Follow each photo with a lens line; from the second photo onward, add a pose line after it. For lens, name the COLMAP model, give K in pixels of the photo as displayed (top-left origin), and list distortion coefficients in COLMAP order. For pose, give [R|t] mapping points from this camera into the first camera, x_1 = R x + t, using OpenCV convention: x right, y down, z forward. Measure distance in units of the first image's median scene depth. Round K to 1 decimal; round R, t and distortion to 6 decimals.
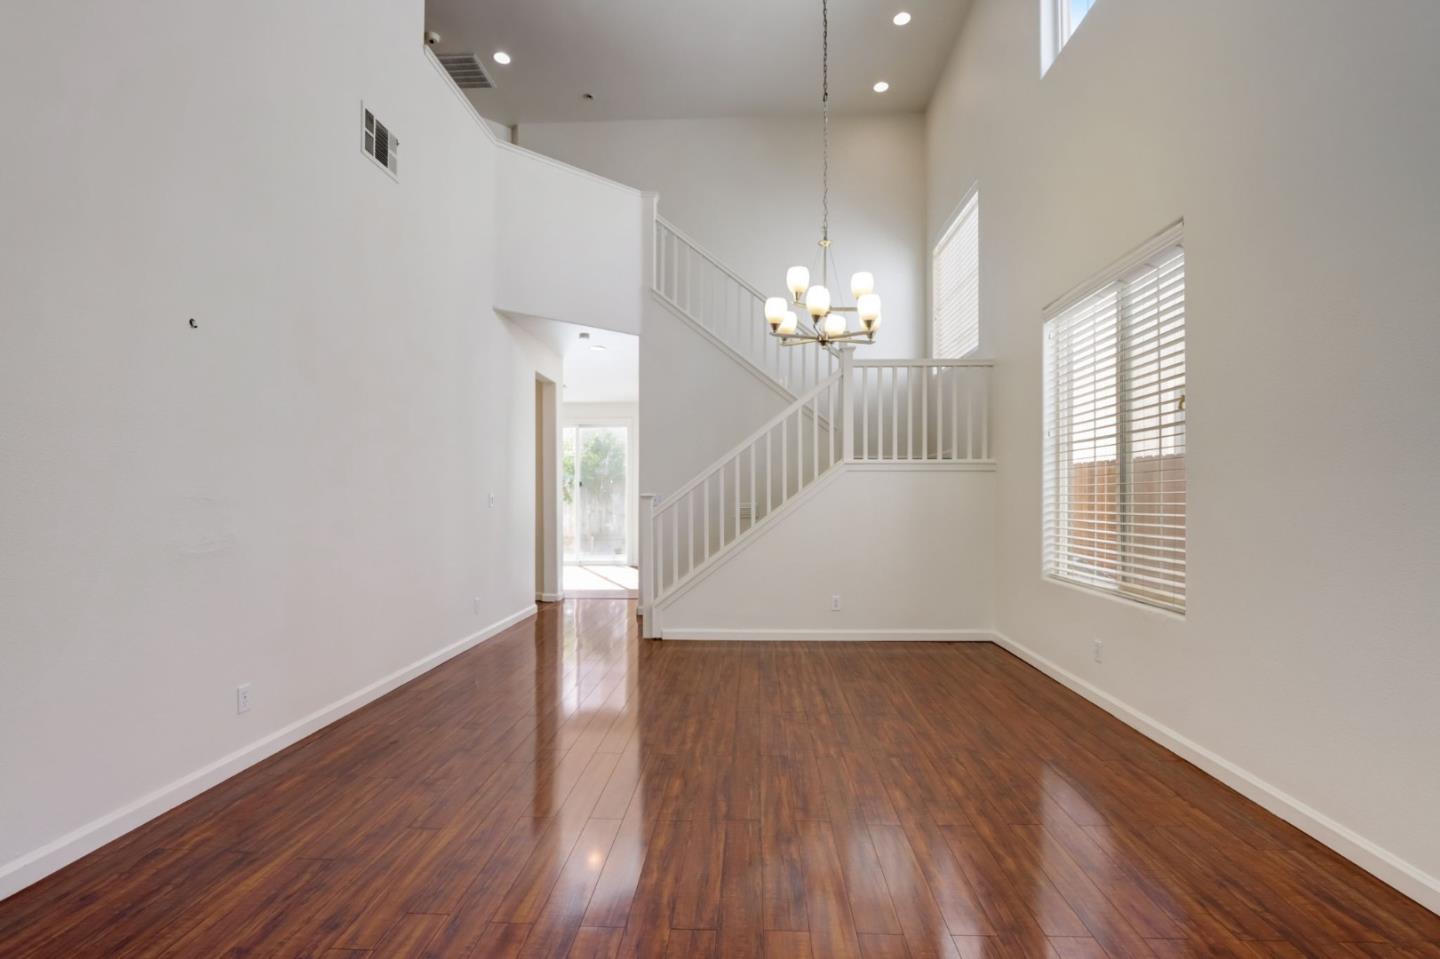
lens RADIAL K [[676.3, 0, 720.0], [0, 676.3, 479.5], [0, 0, 1]] dist [-0.017311, 0.000131]
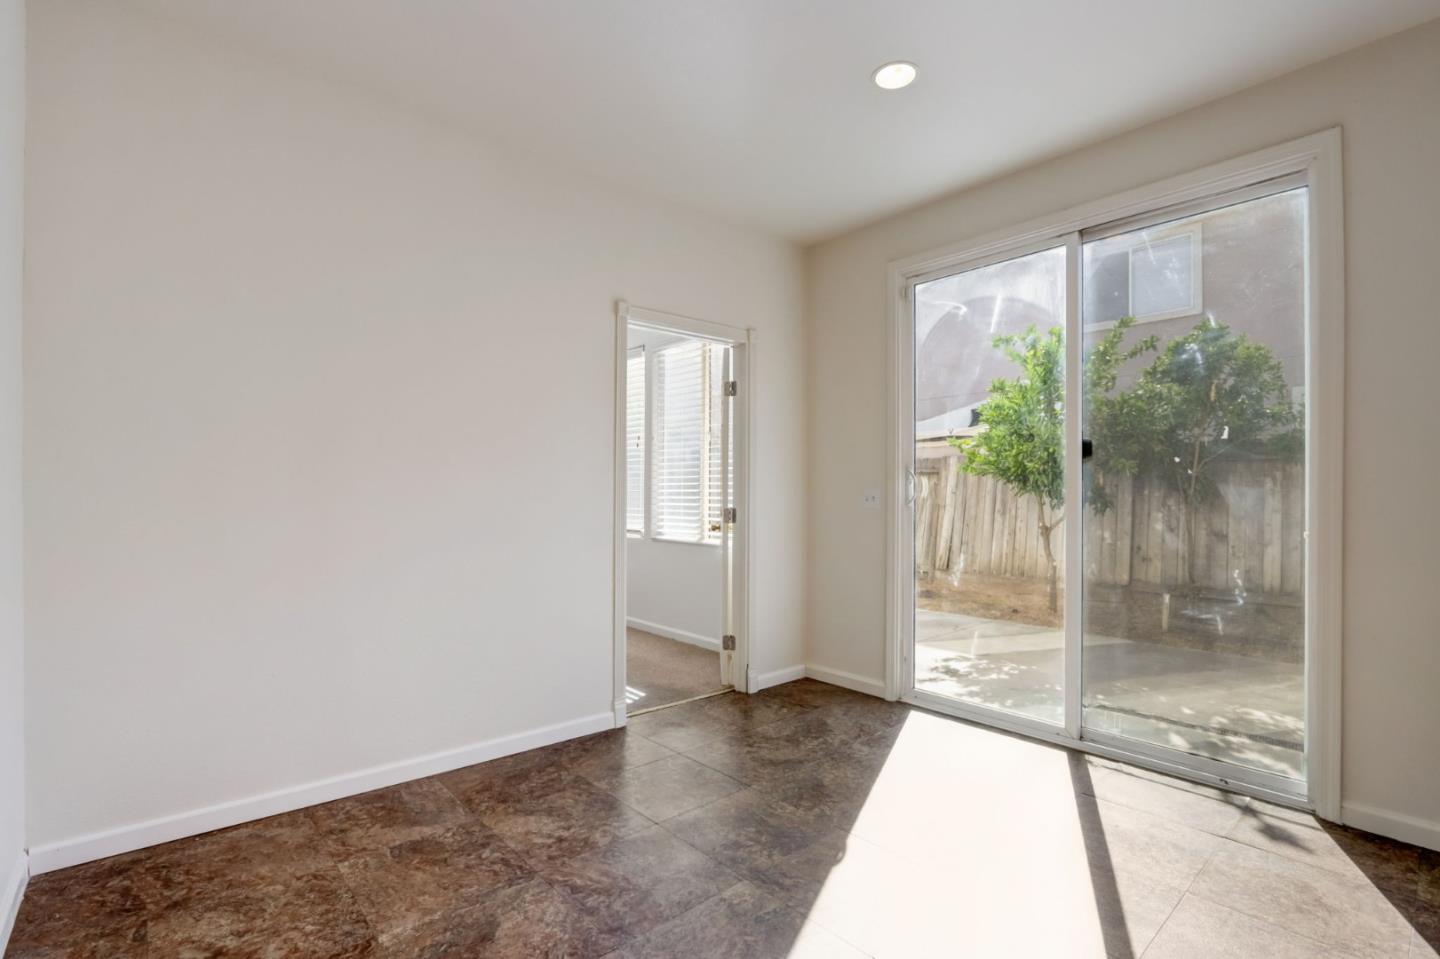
lens RADIAL K [[676.3, 0, 720.0], [0, 676.3, 479.5], [0, 0, 1]] dist [-0.017311, 0.000131]
pose [[0.690227, 0.000950, -0.723593, -0.084437], [0.010089, 0.999889, 0.010936, 0.010774], [0.723523, -0.014848, 0.690141, 0.532451]]
